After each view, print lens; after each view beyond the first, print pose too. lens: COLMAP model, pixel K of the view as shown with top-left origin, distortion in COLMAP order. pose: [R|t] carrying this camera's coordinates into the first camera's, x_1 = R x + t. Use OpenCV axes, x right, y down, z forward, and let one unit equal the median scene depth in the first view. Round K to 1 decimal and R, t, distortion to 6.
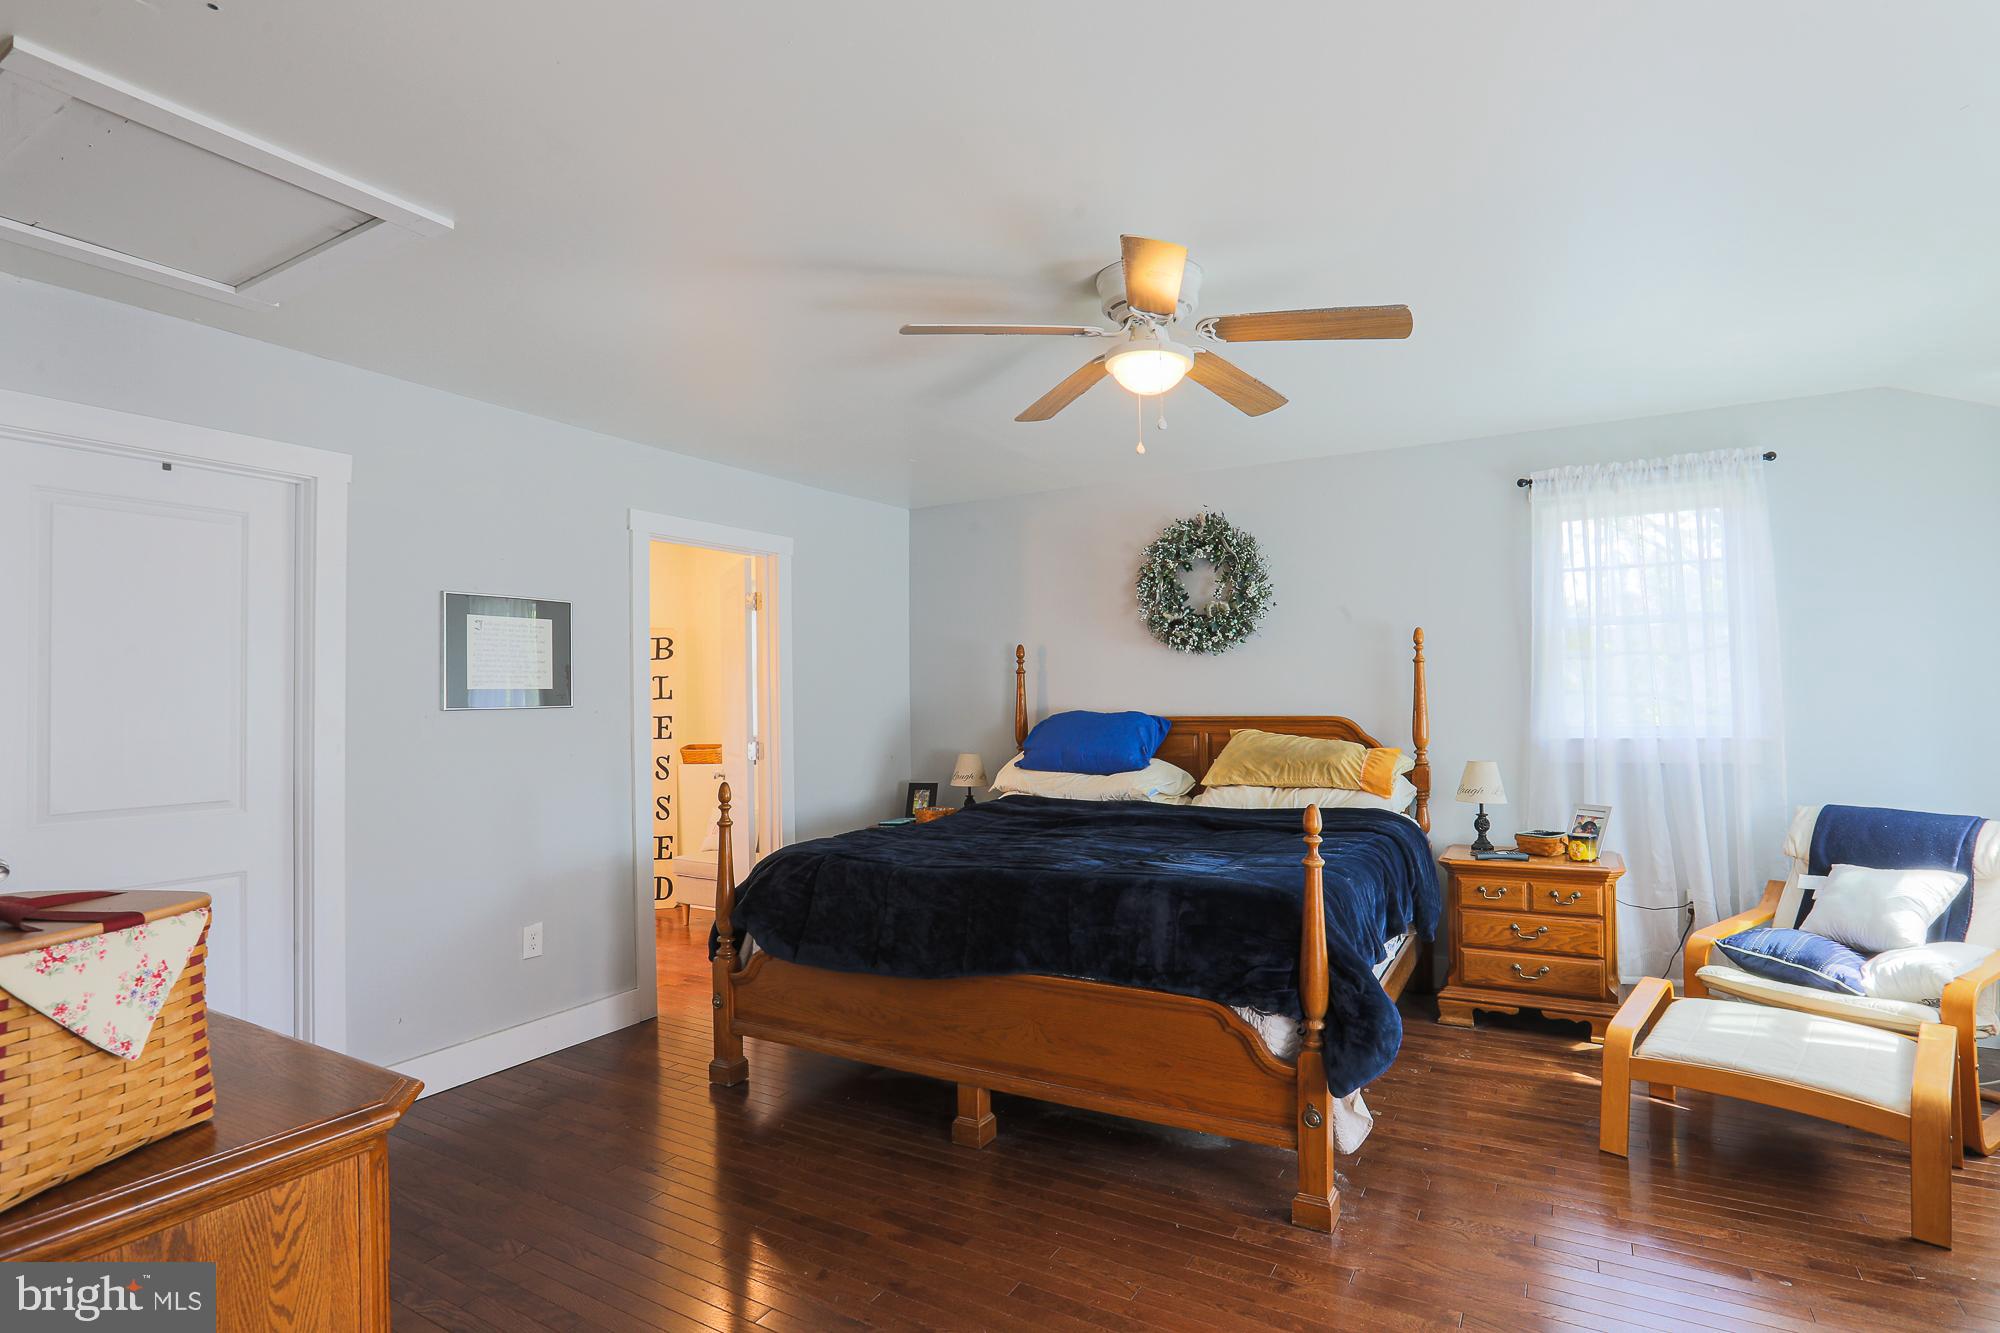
lens RADIAL K [[972.0, 0, 1024.1], [0, 972.0, 661.8], [0, 0, 1]] dist [-0.061029, 0.029118]
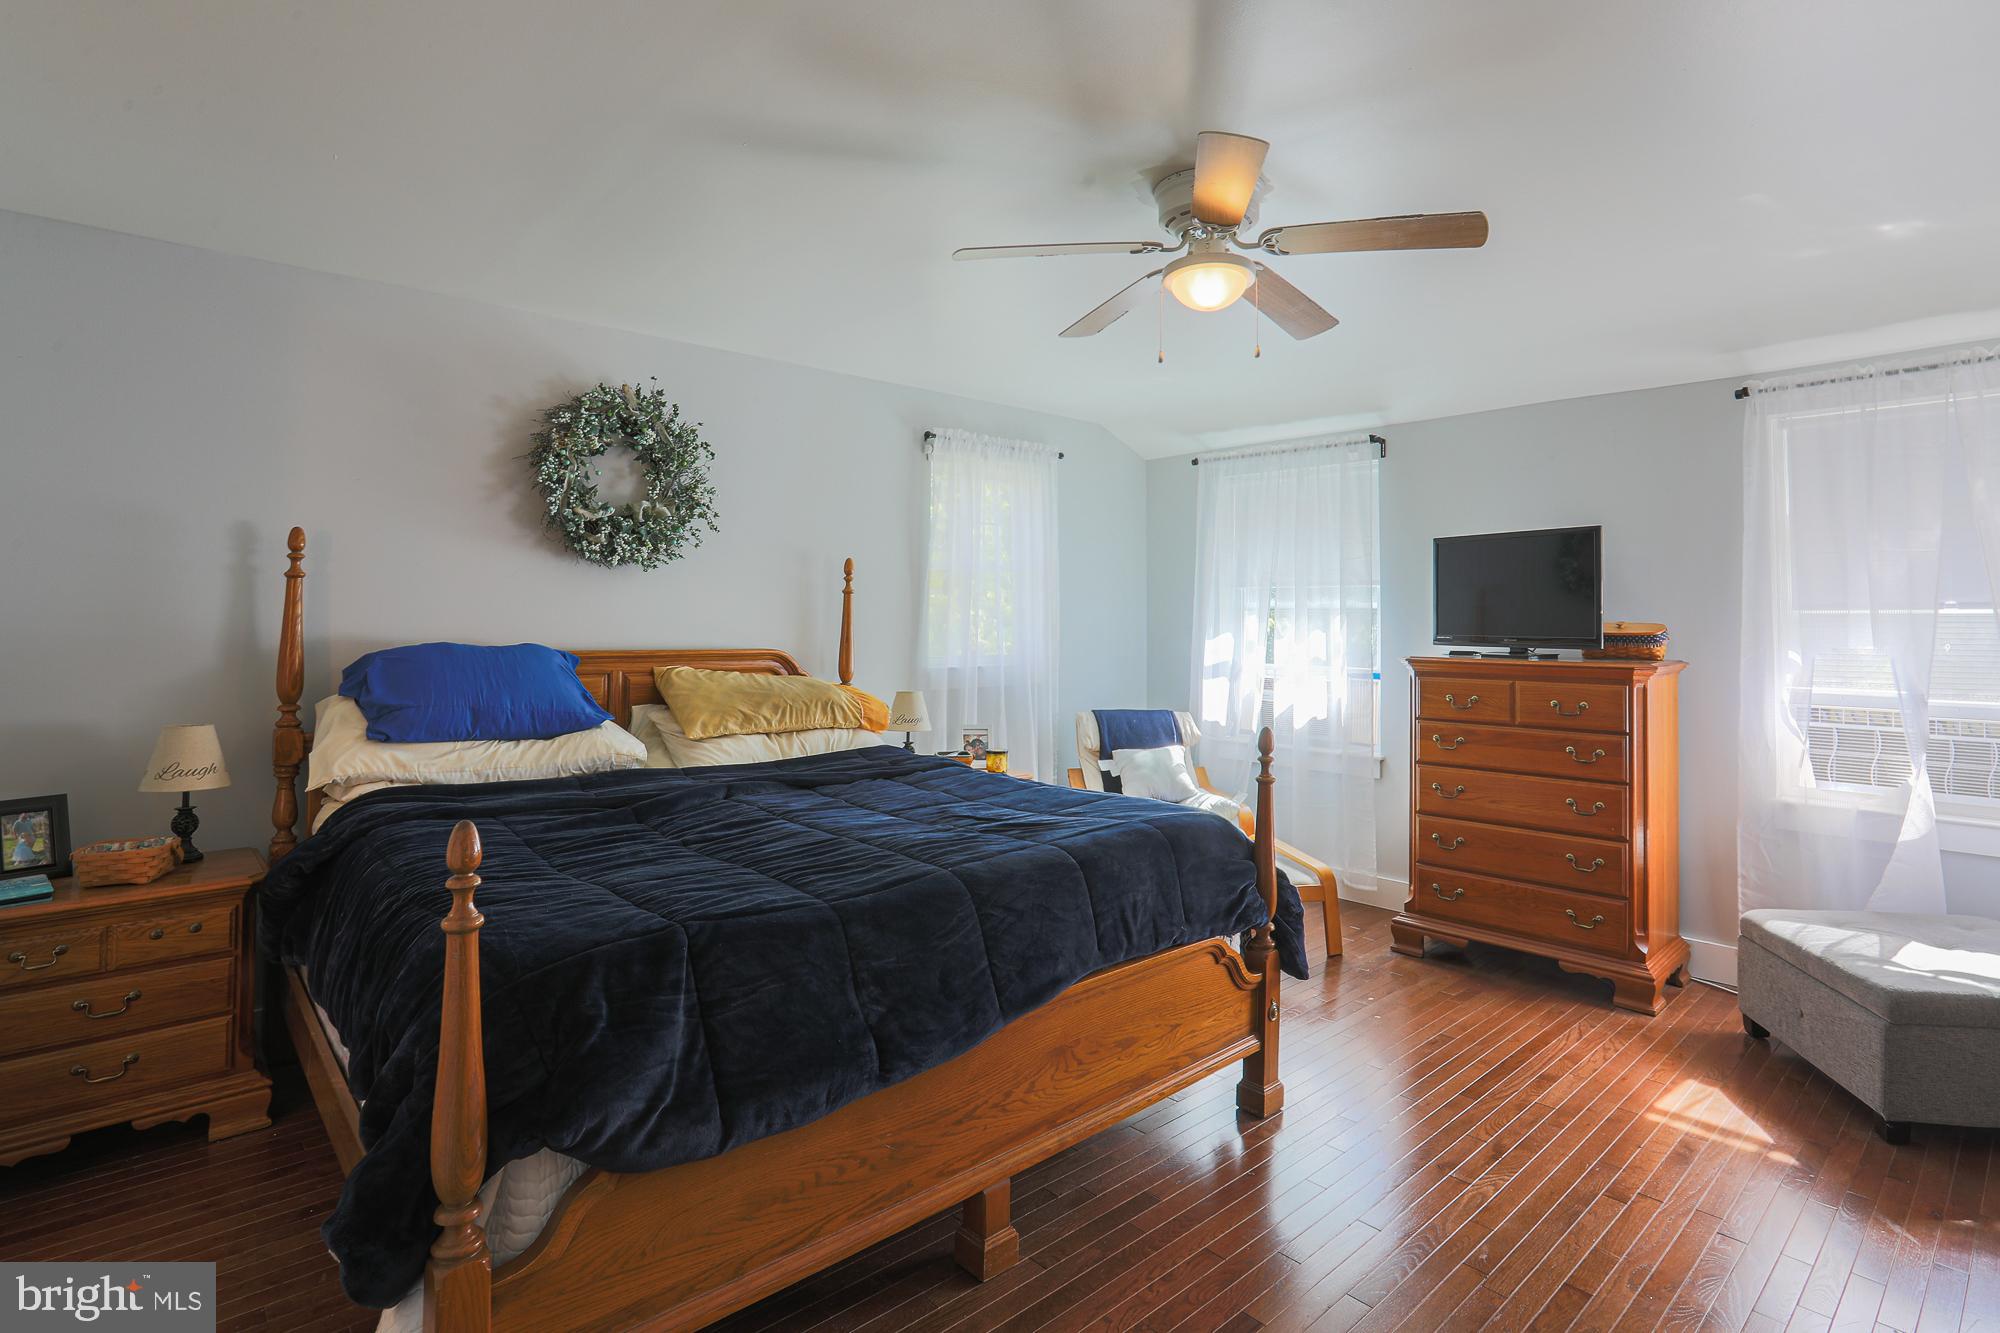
lens RADIAL K [[994.0, 0, 1002.2], [0, 994.0, 583.8], [0, 0, 1]] dist [-0.066096, 0.029992]
pose [[0.330763, 0.058447, 0.941902, -0.489307], [-0.040244, 0.998046, -0.047798, 0.032030], [-0.942855, -0.022096, 0.332469, 0.518970]]
